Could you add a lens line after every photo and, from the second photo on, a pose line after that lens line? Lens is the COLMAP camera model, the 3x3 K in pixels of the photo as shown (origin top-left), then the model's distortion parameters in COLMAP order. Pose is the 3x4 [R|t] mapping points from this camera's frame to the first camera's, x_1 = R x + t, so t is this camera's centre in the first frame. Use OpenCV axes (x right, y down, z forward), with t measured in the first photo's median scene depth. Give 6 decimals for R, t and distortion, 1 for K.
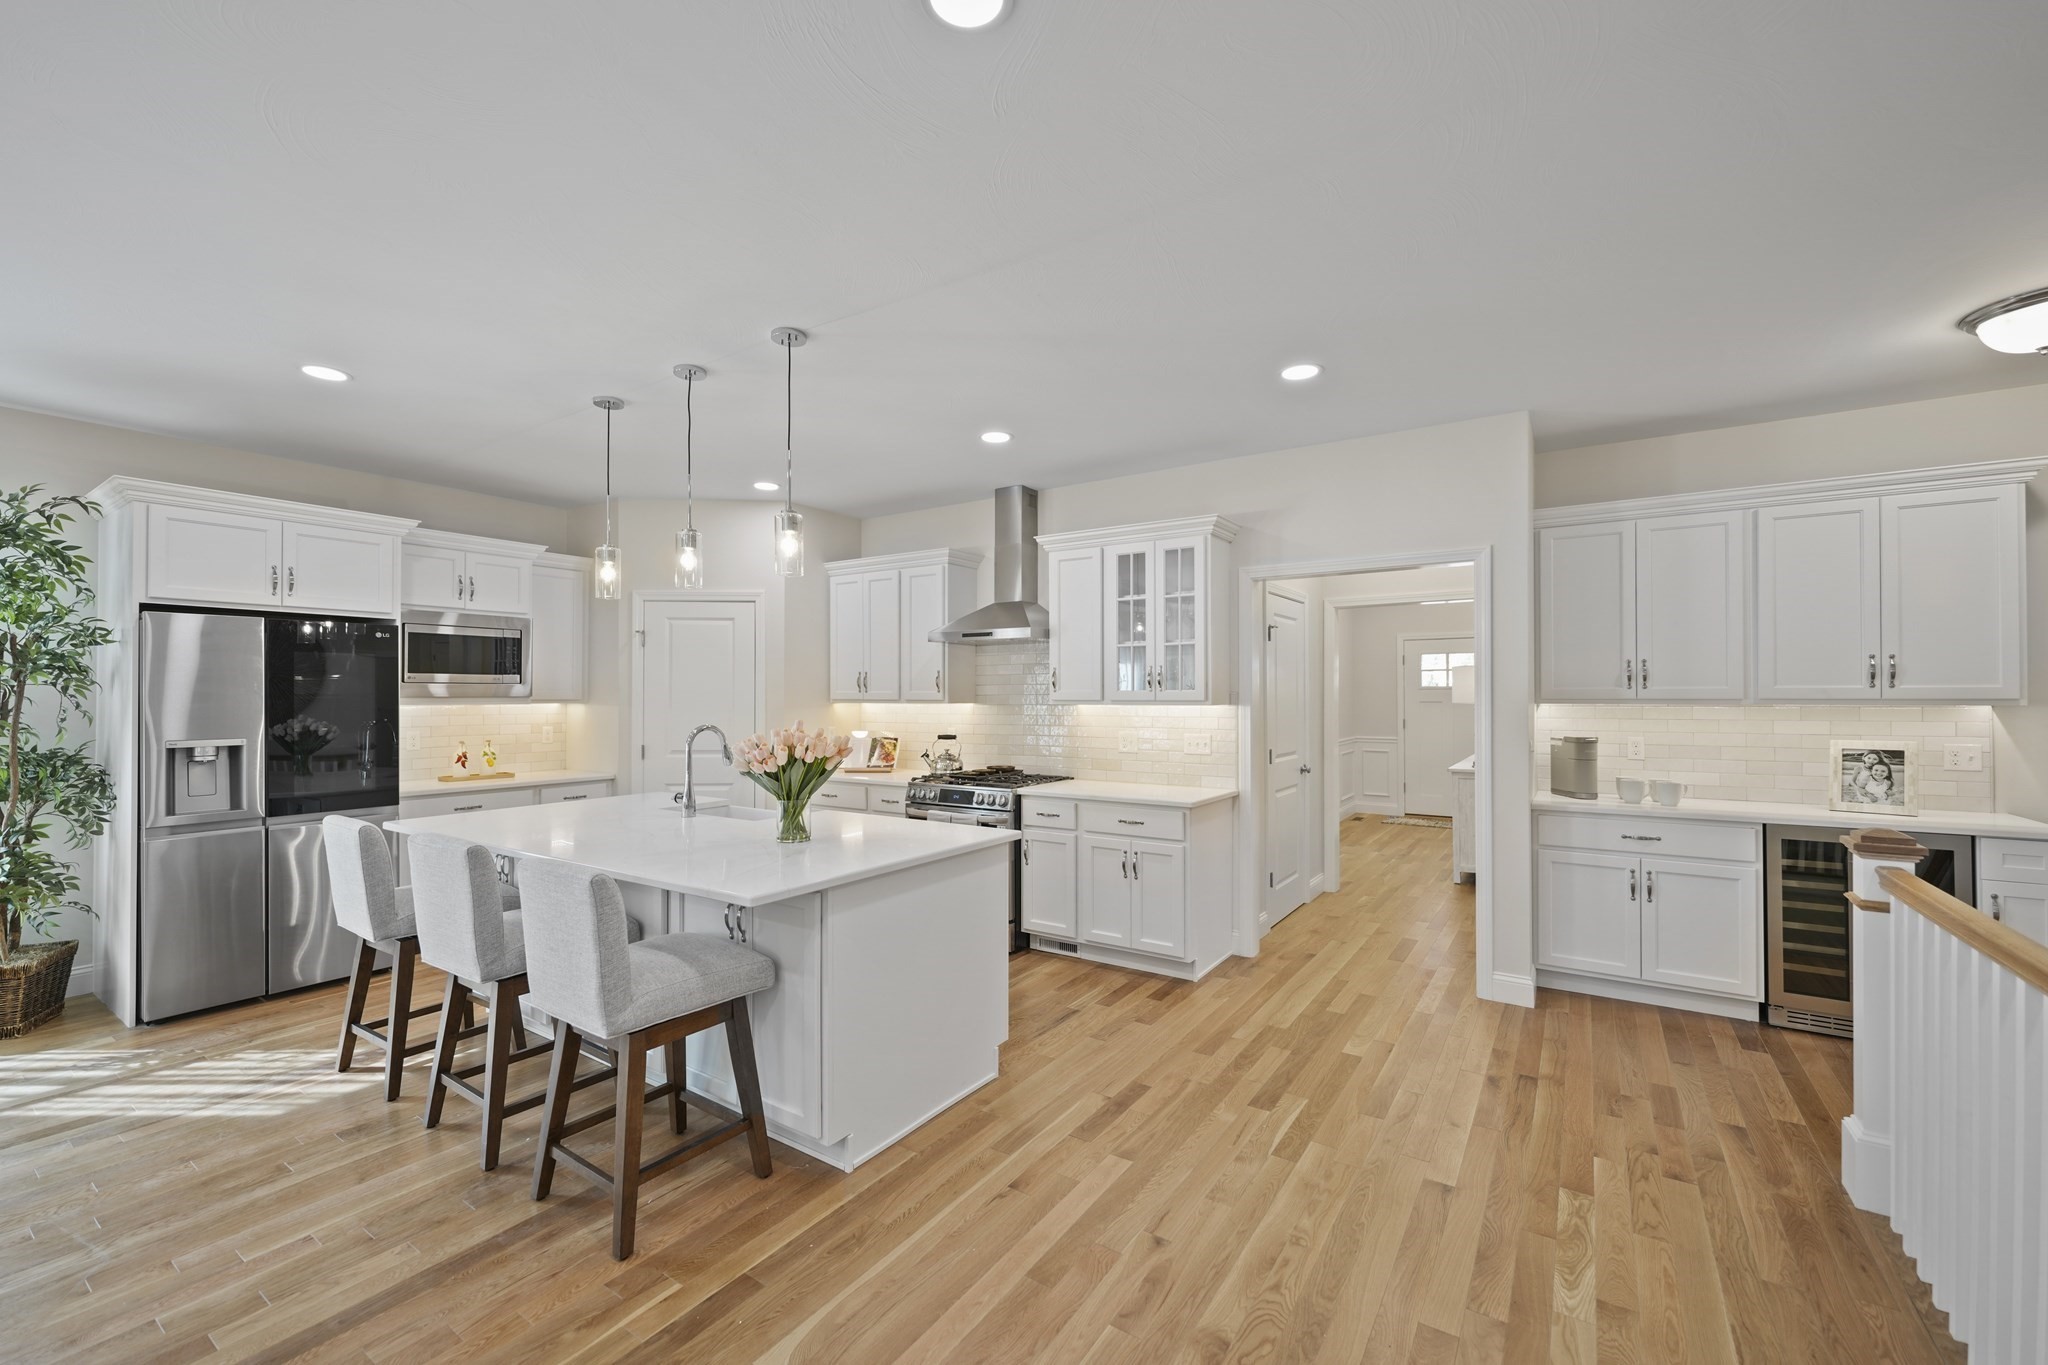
lens RADIAL K [[822.8, 0, 1051.5], [0, 822.8, 688.4], [0, 0, 1]] dist [-0.018742, -0.000220]
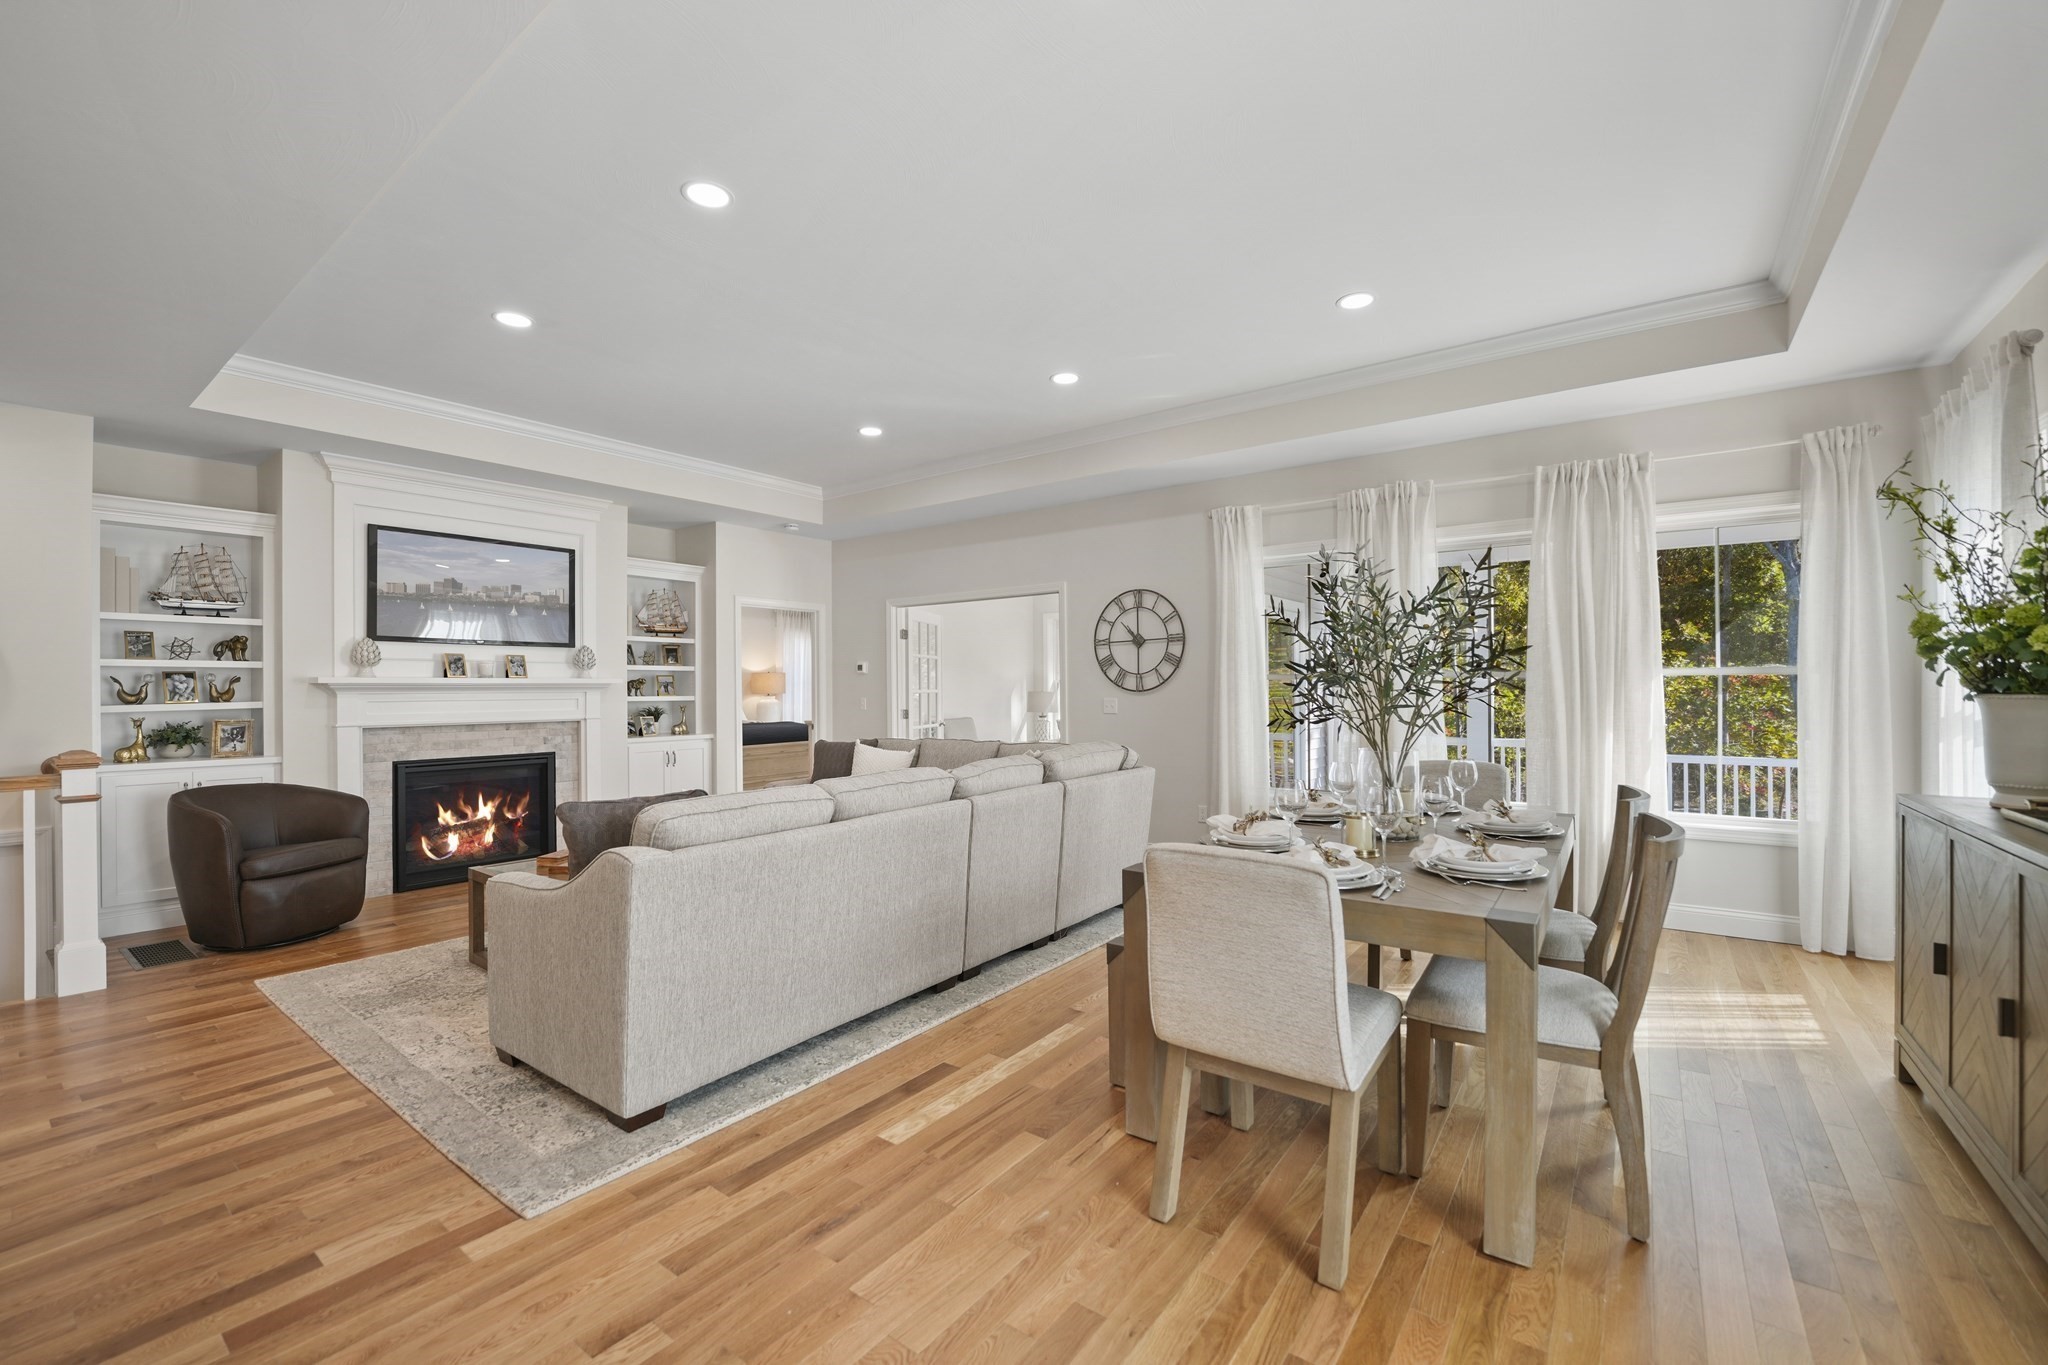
lens RADIAL K [[839.8, 0, 1028.2], [0, 839.8, 684.4], [0, 0, 1]] dist [-0.016921, 0.000104]
pose [[-0.997469, 0.007418, 0.070716, -0.789020], [0.006803, 0.999937, -0.008922, 0.030367], [-0.070778, -0.008419, -0.997457, 0.723033]]
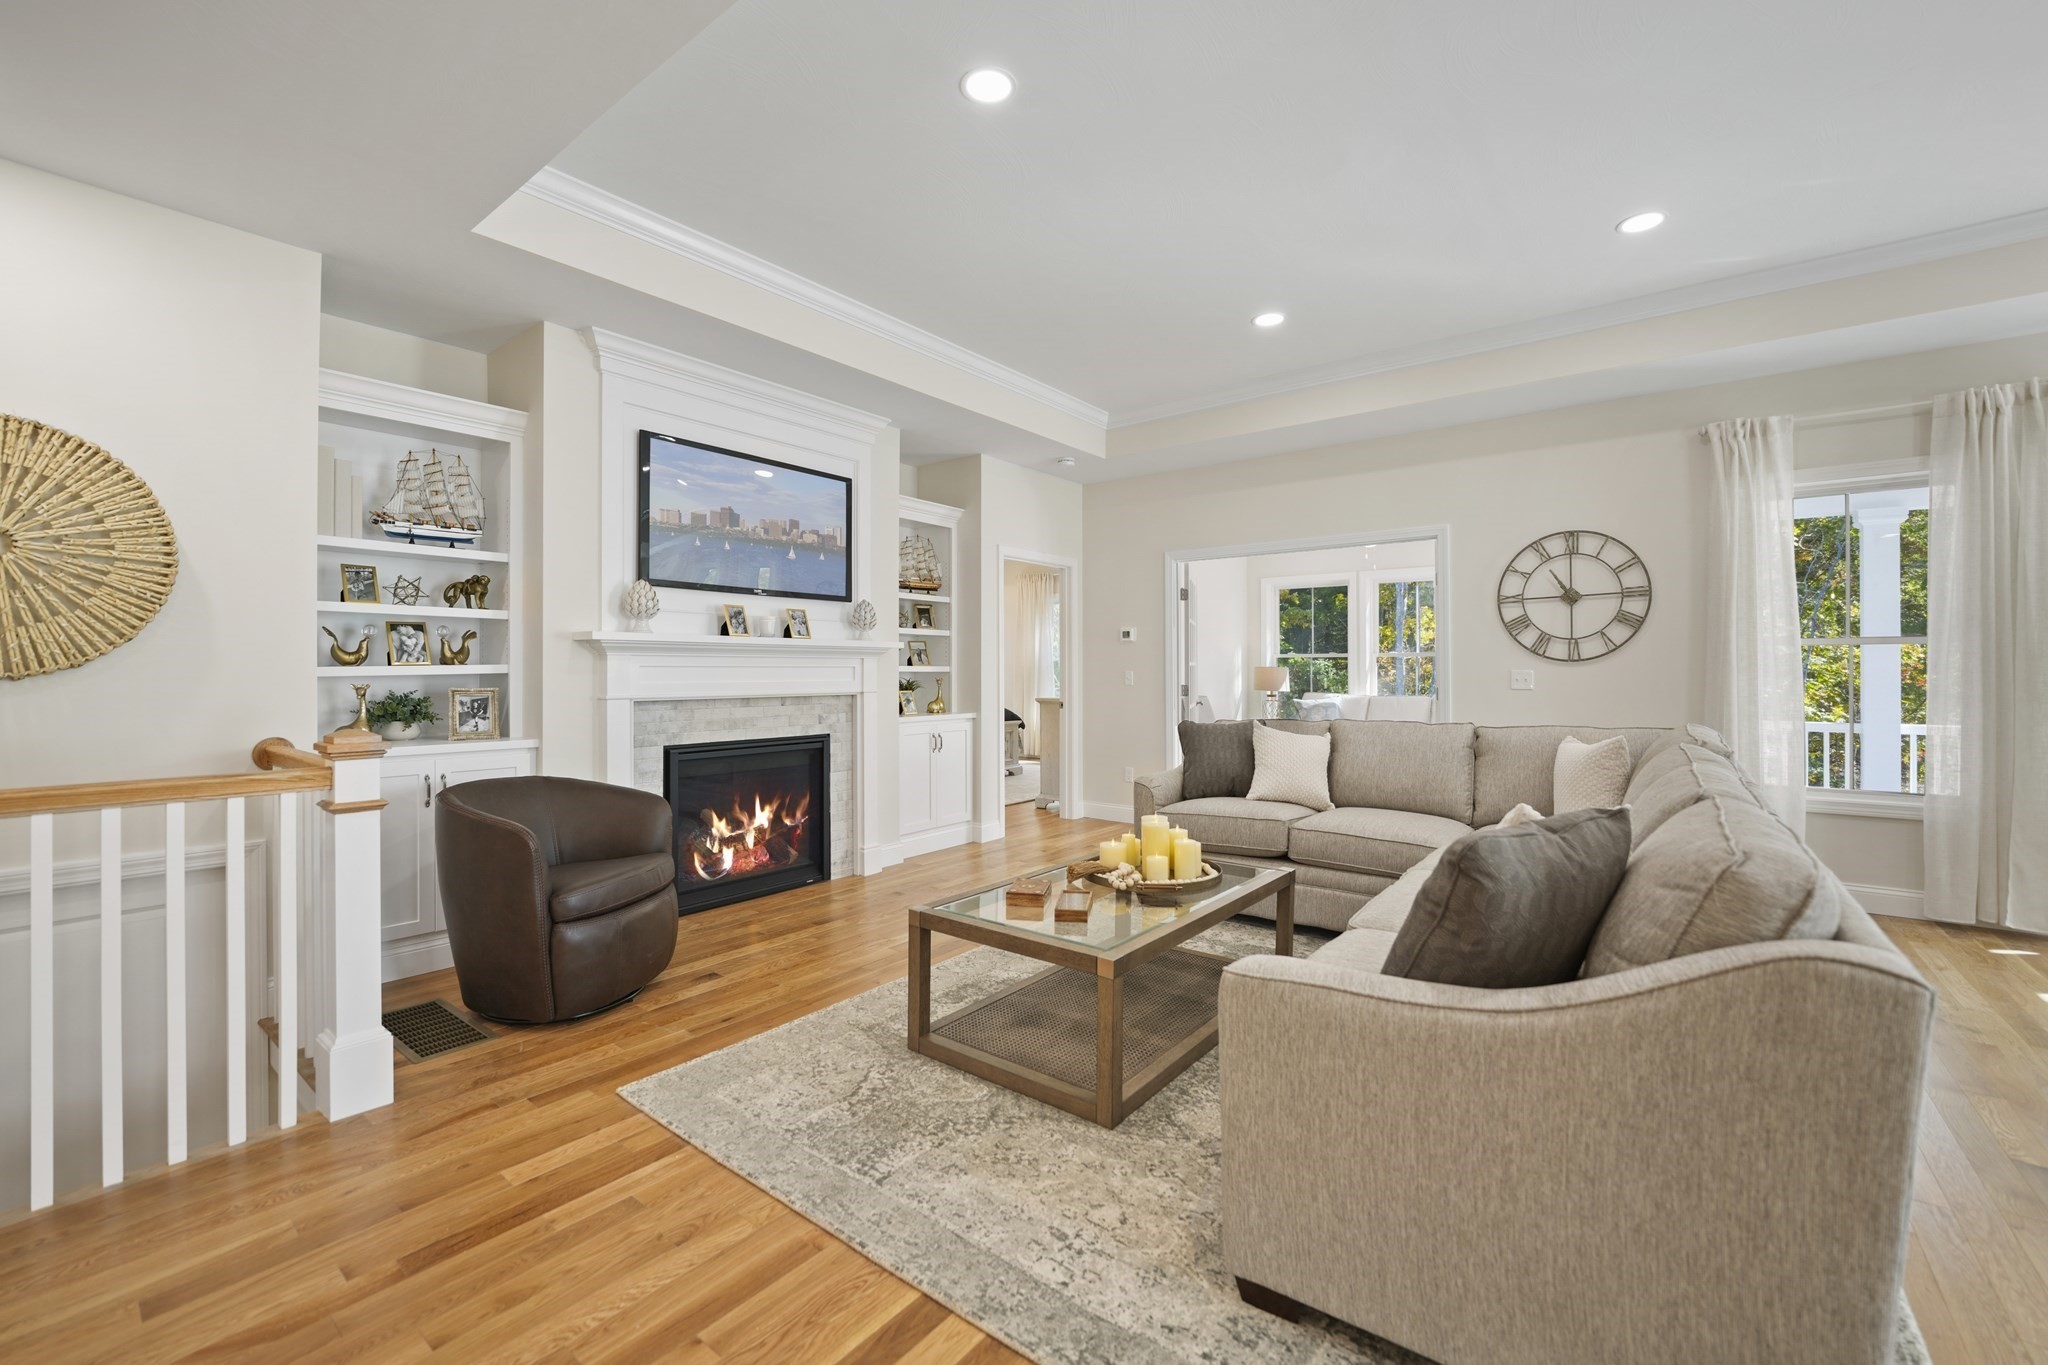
lens RADIAL K [[838.1, 0, 1031.7], [0, 838.1, 665.3], [0, 0, 1]] dist [-0.014903, -0.000098]
pose [[-0.996211, 0.002535, 0.086930, -0.283274], [0.001504, 0.999928, -0.011922, 0.047761], [-0.086954, -0.011746, -0.996143, 0.471748]]
